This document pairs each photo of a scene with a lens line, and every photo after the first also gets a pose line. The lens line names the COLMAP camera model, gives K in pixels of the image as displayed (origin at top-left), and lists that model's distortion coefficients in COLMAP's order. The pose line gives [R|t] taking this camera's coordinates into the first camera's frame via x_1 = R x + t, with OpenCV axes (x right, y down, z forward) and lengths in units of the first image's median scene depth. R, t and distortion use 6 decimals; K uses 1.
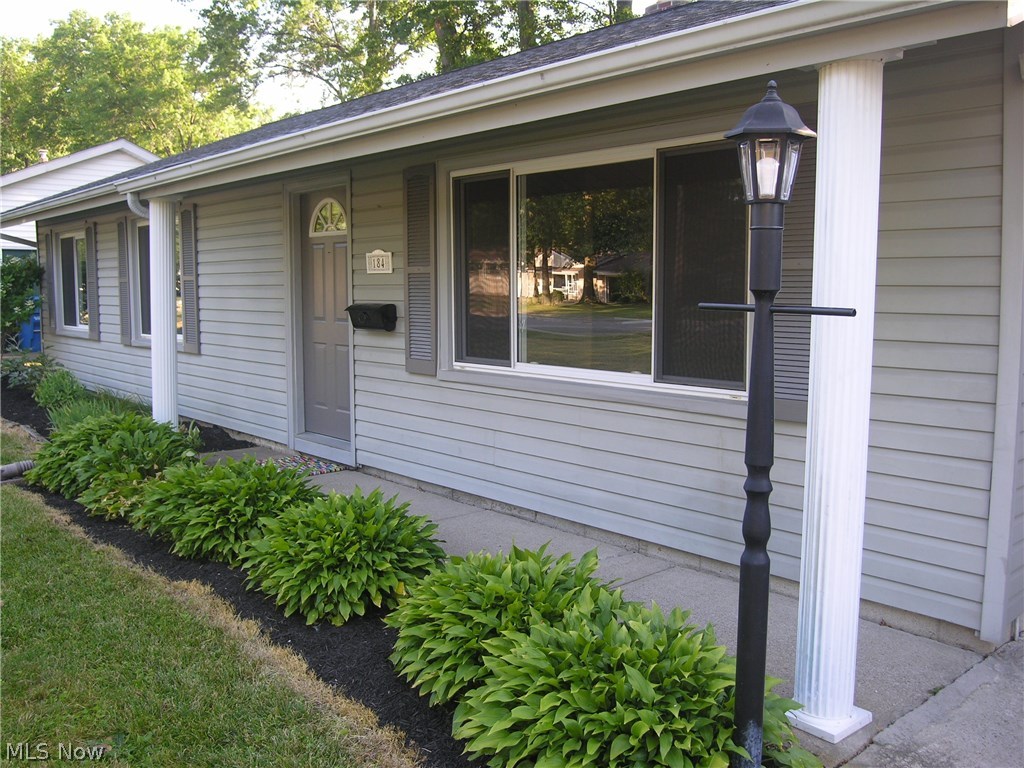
lens RADIAL K [[905.4, 0, 511.7], [0, 905.4, 384.7], [0, 0, 1]] dist [-0.000326, 0.001016]
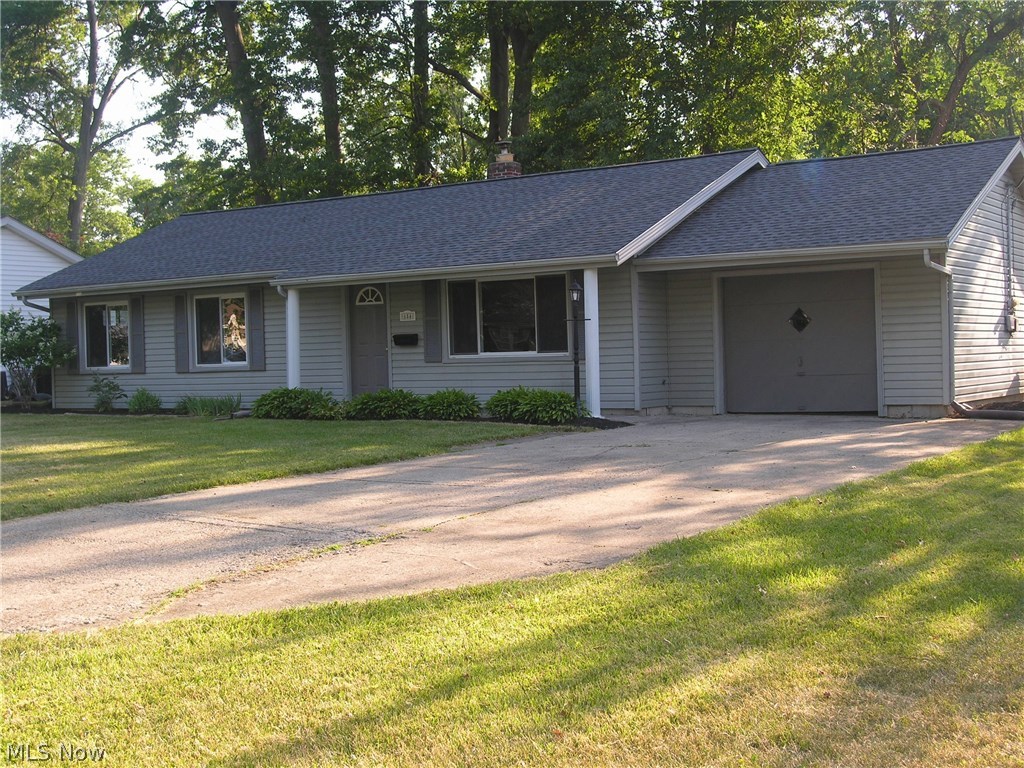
lens RADIAL K [[1340.5, 0, 512.0], [0, 1340.5, 382.8], [0, 0, 1]] dist [0.084948, 0.000000]
pose [[0.968091, -0.034539, 0.248208, -0.763764], [0.055350, 0.995466, -0.077359, 0.320982], [-0.244411, 0.088629, 0.965613, -2.408576]]
